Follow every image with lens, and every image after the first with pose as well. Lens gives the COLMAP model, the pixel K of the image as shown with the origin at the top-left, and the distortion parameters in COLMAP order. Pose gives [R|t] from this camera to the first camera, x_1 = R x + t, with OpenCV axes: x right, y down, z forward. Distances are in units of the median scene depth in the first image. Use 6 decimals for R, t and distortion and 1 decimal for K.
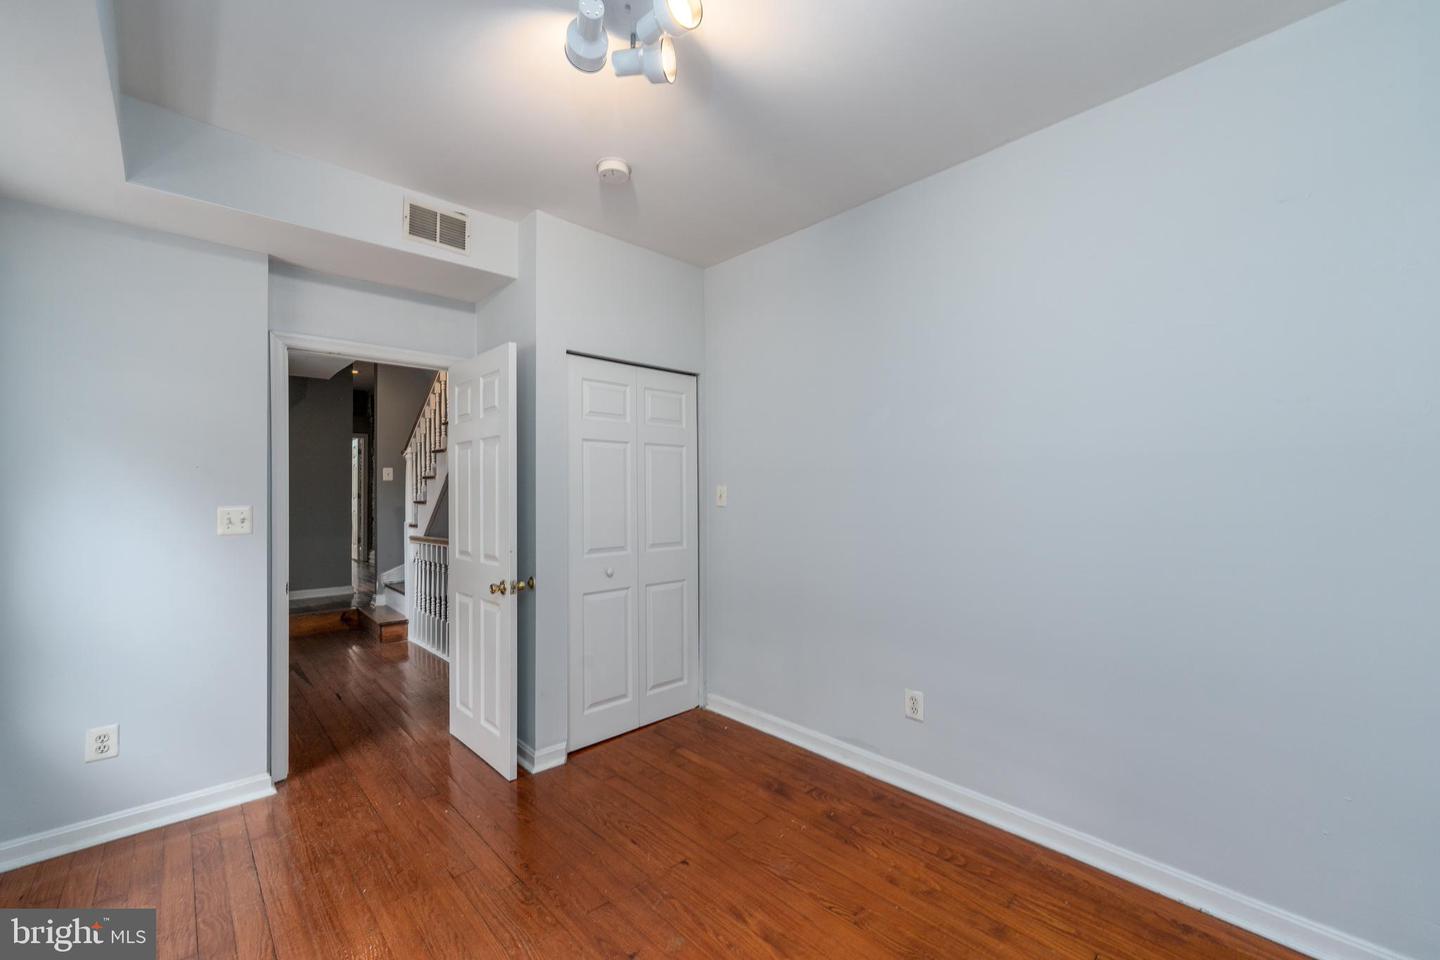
lens RADIAL K [[589.3, 0, 730.9], [0, 589.3, 474.8], [0, 0, 1]] dist [0.005993, -0.002480]
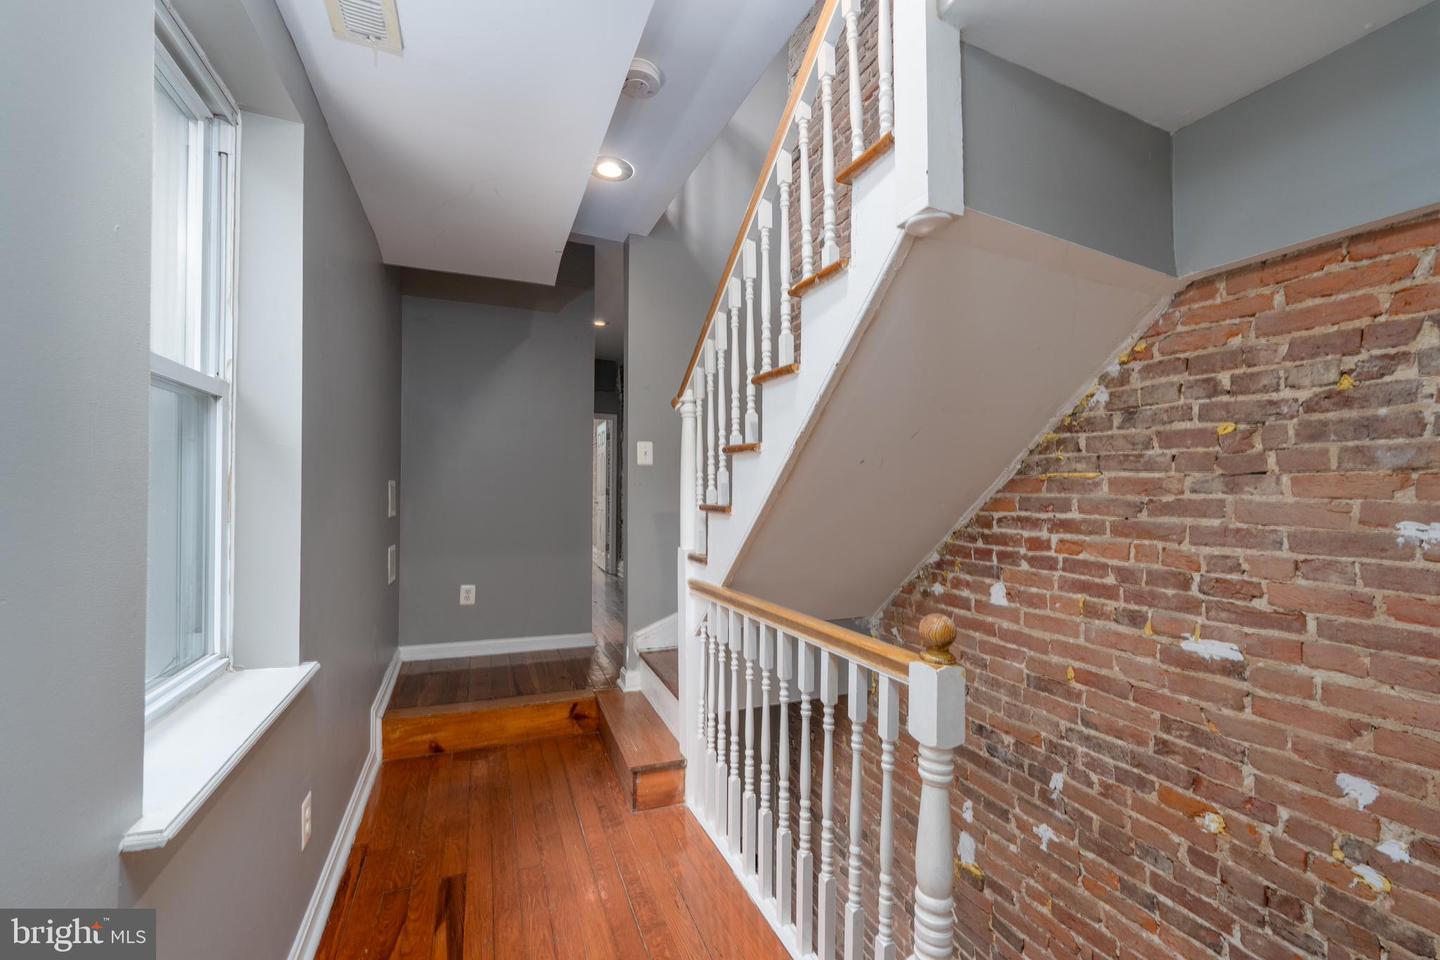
lens RADIAL K [[589.3, 0, 729.8], [0, 589.3, 484.4], [0, 0, 1]] dist [0.005993, -0.002480]
pose [[0.933865, 0.011848, -0.357429, -0.329734], [-0.006687, 0.999855, 0.015673, 0.020215], [0.357562, -0.012246, 0.933809, 0.546576]]
